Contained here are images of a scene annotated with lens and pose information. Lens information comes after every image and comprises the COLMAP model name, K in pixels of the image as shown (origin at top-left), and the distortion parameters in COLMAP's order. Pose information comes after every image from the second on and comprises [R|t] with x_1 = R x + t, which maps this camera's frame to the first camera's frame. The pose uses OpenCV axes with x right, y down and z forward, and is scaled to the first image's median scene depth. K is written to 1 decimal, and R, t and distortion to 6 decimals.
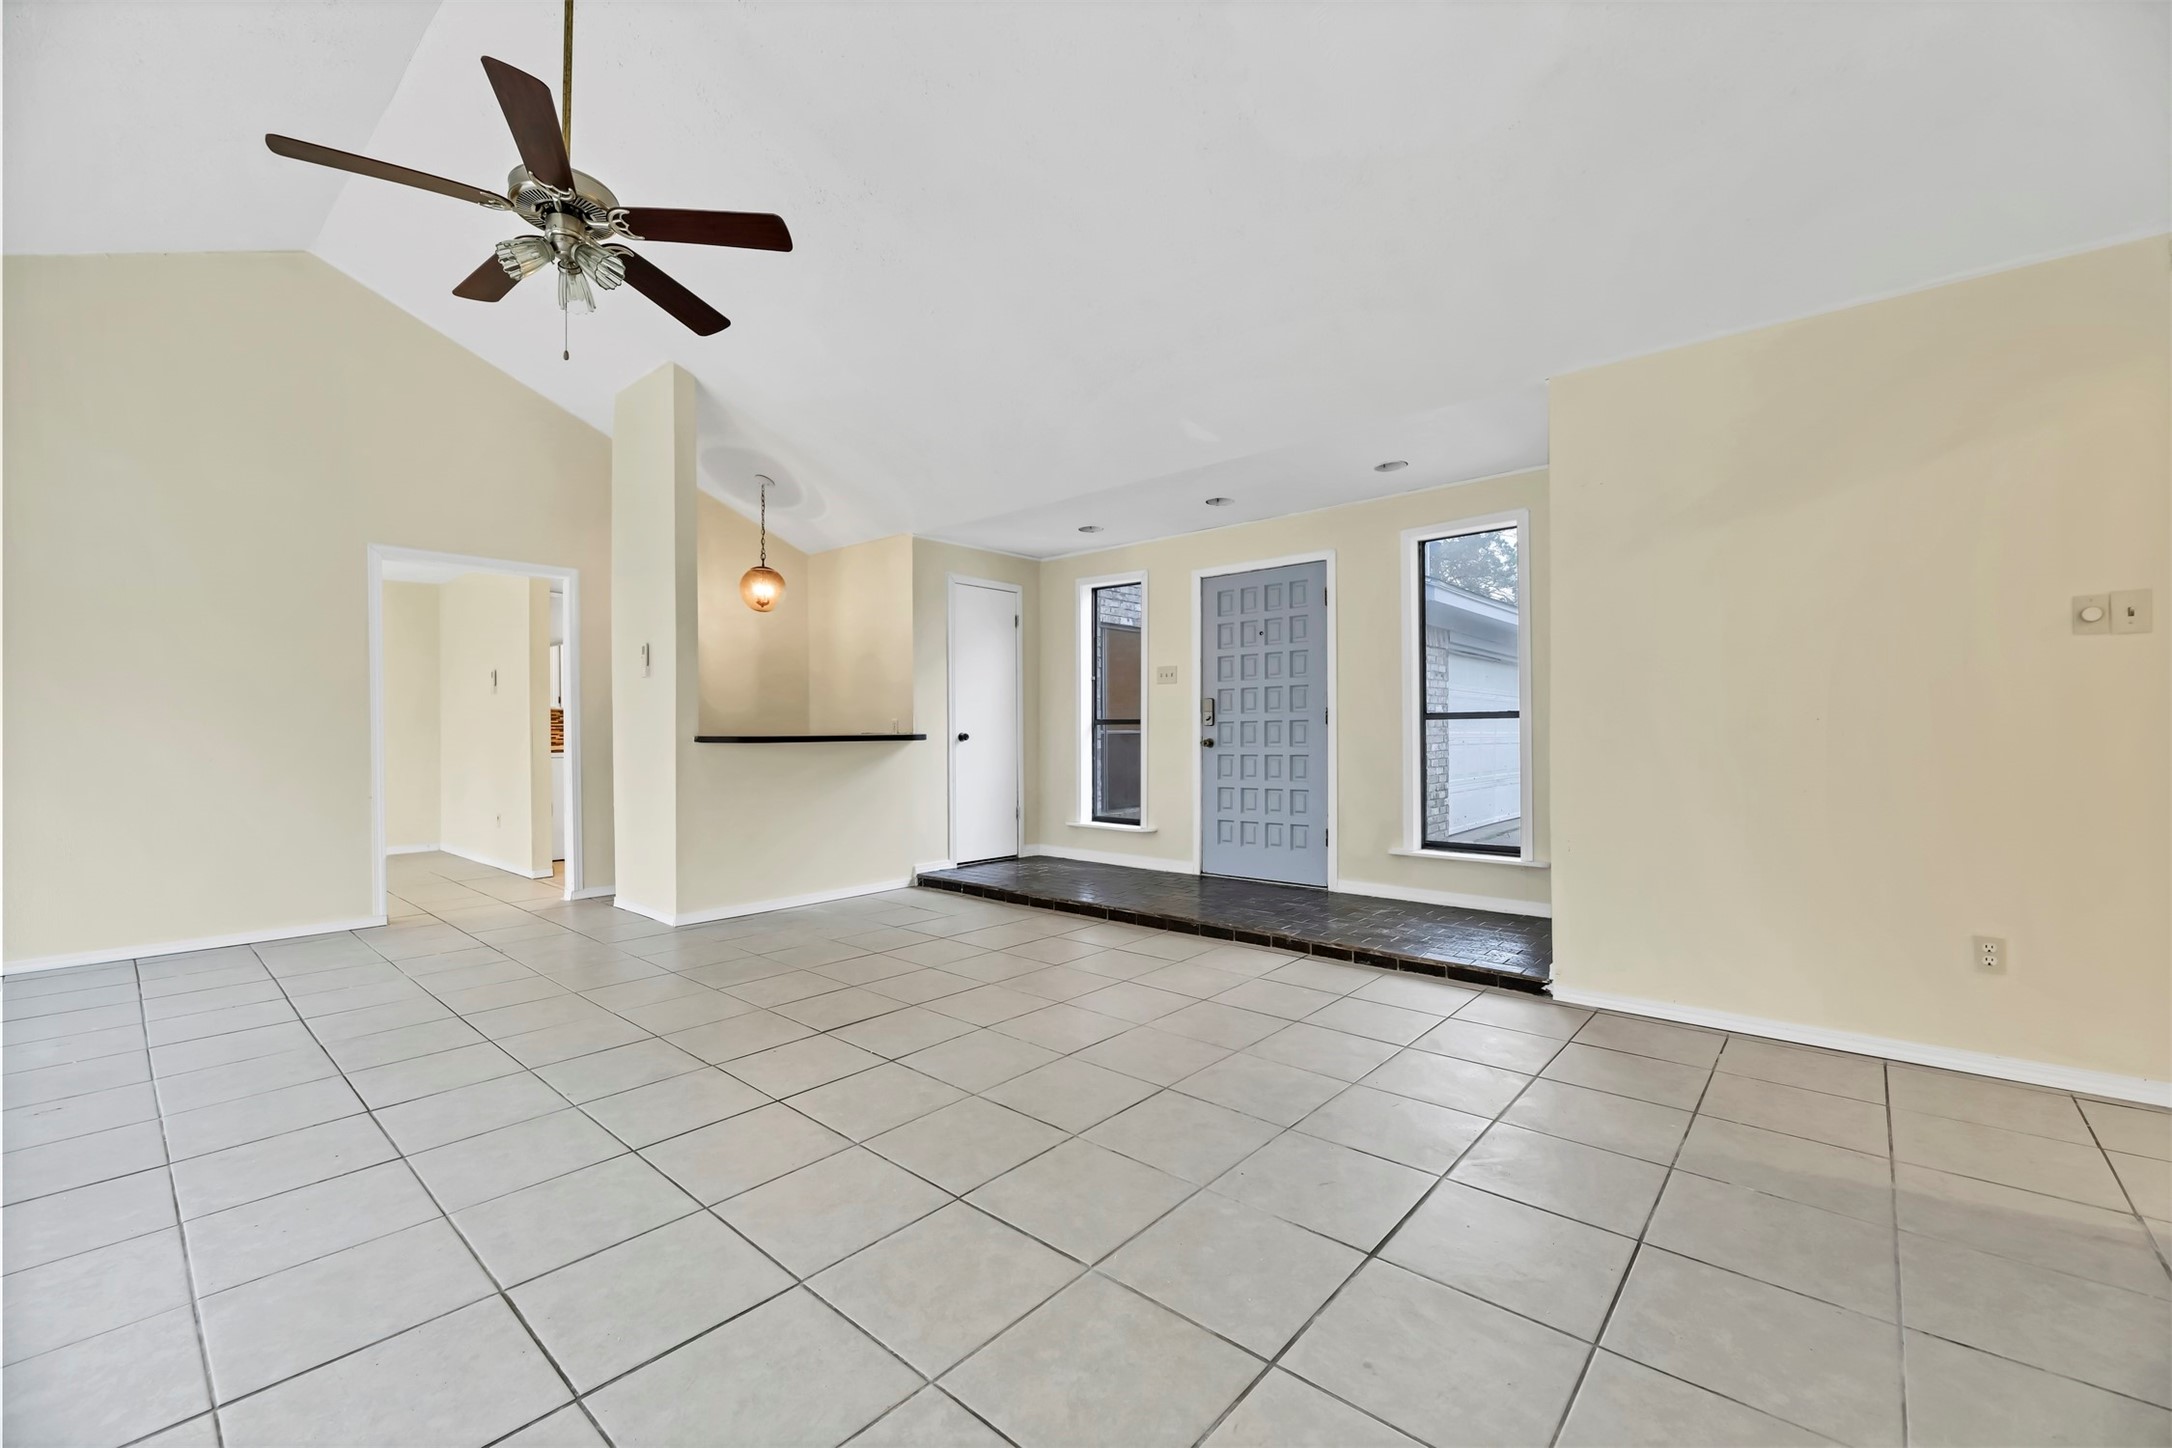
lens RADIAL K [[890.1, 0, 1085.2], [0, 890.1, 730.5], [0, 0, 1]] dist [0.001095, -0.000117]
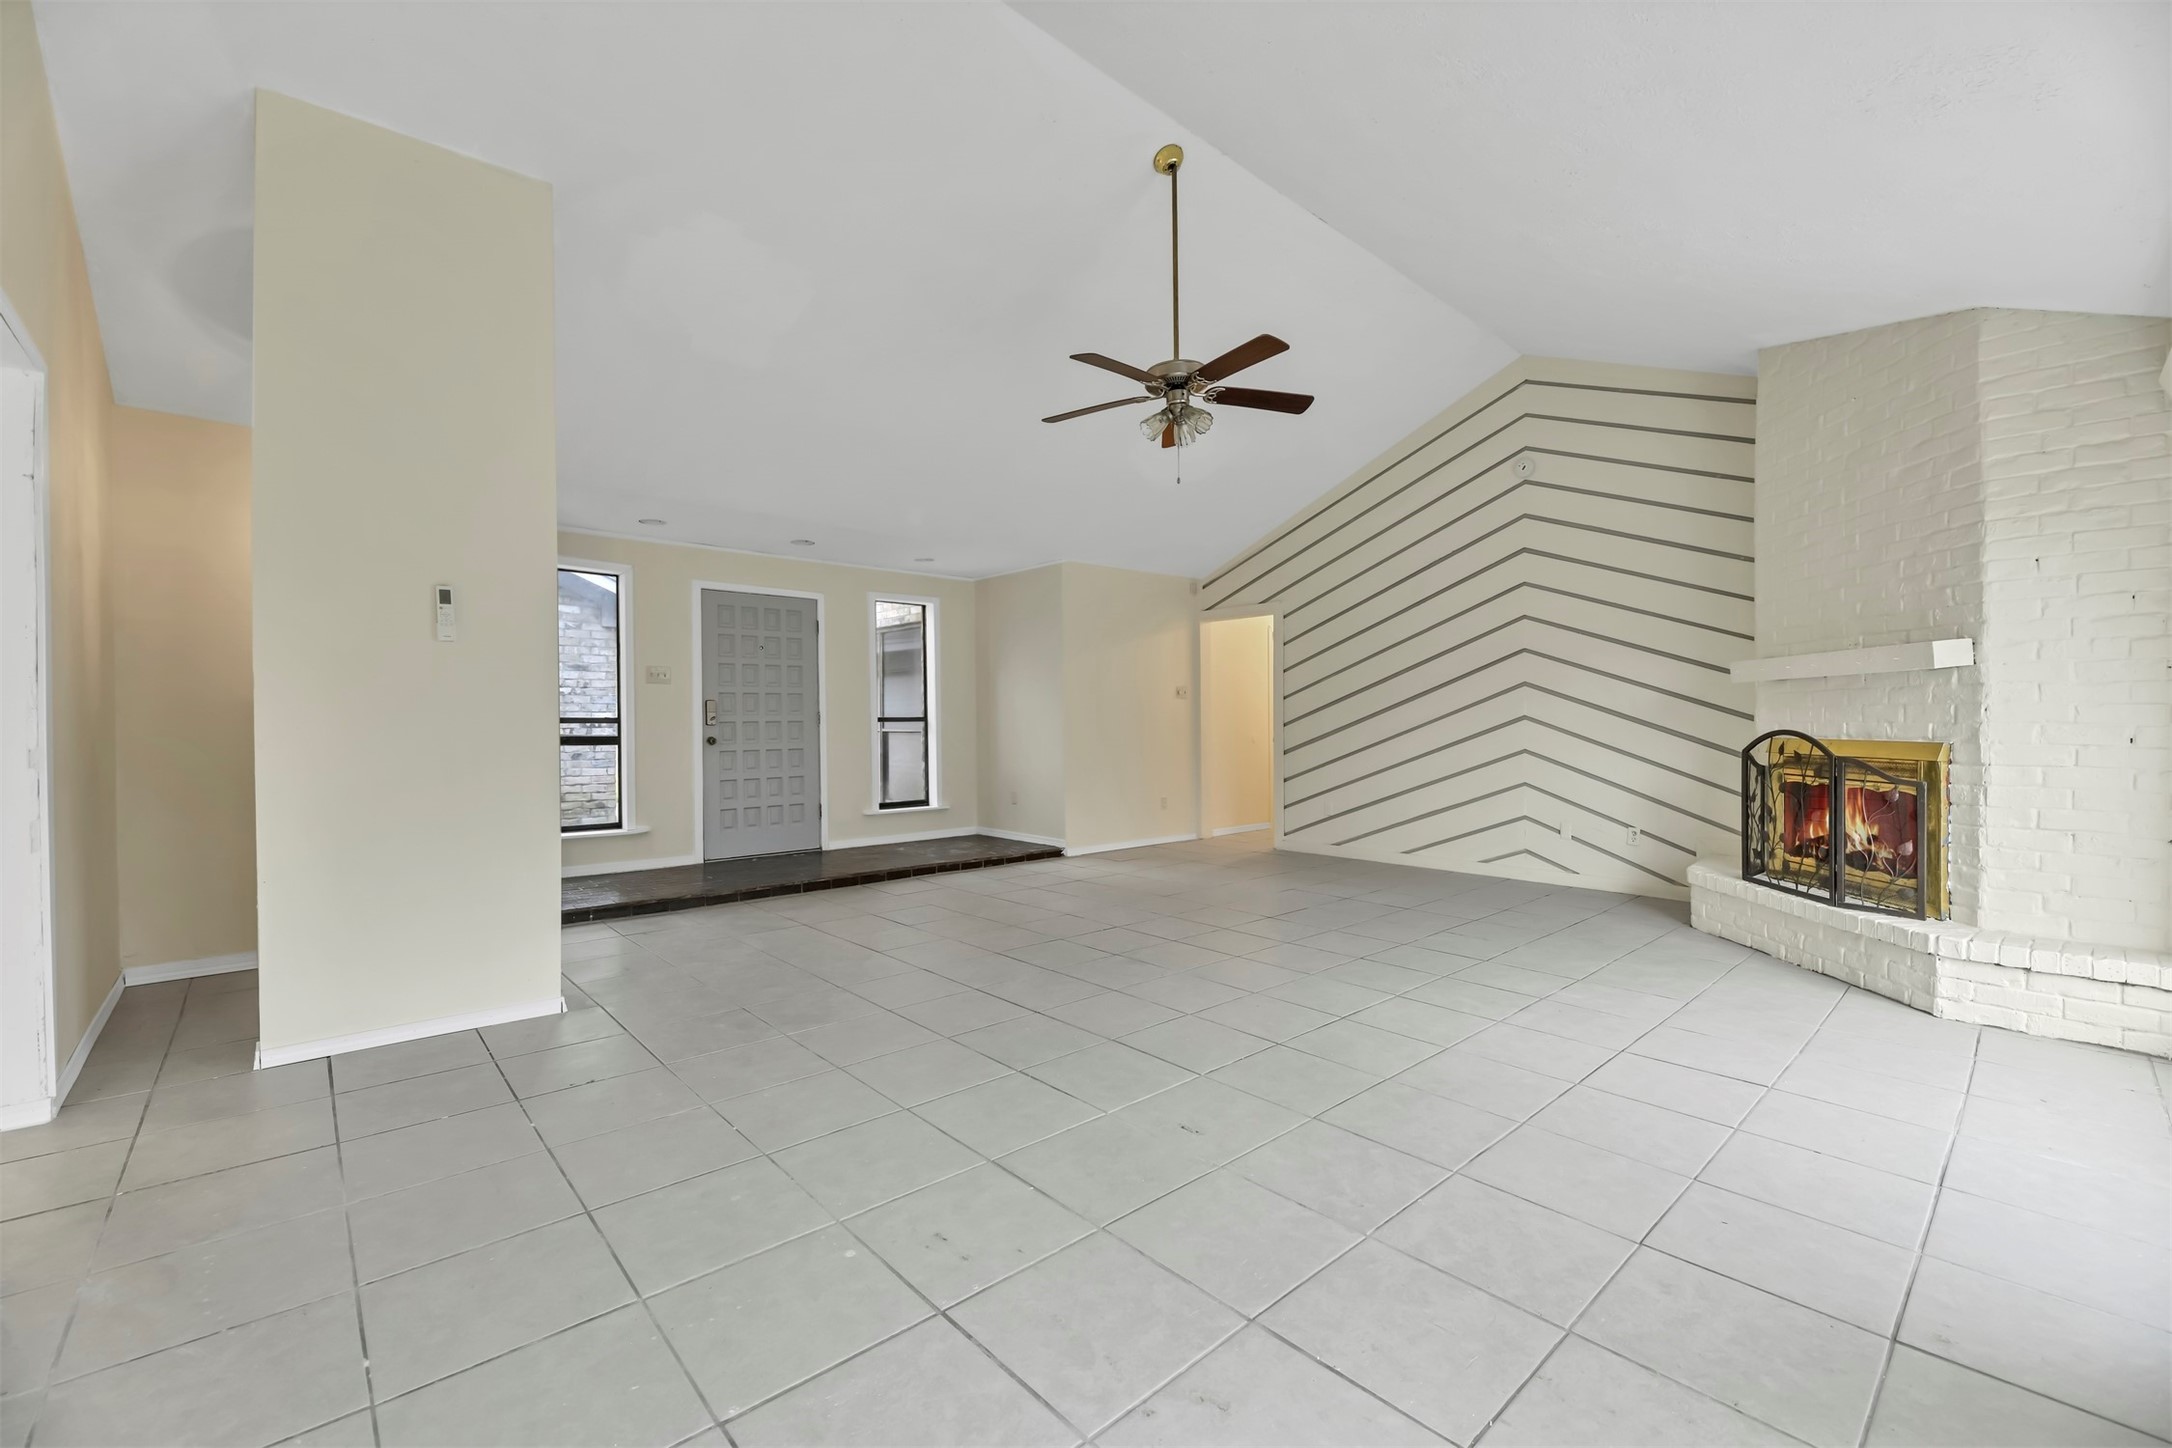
lens RADIAL K [[890.1, 0, 1085.2], [0, 890.1, 730.5], [0, 0, 1]] dist [0.001095, -0.000117]
pose [[0.114369, -0.003689, 0.993432, -0.954116], [0.005594, 0.999980, 0.003069, 0.000429], [-0.993423, 0.005206, 0.114387, 0.444506]]
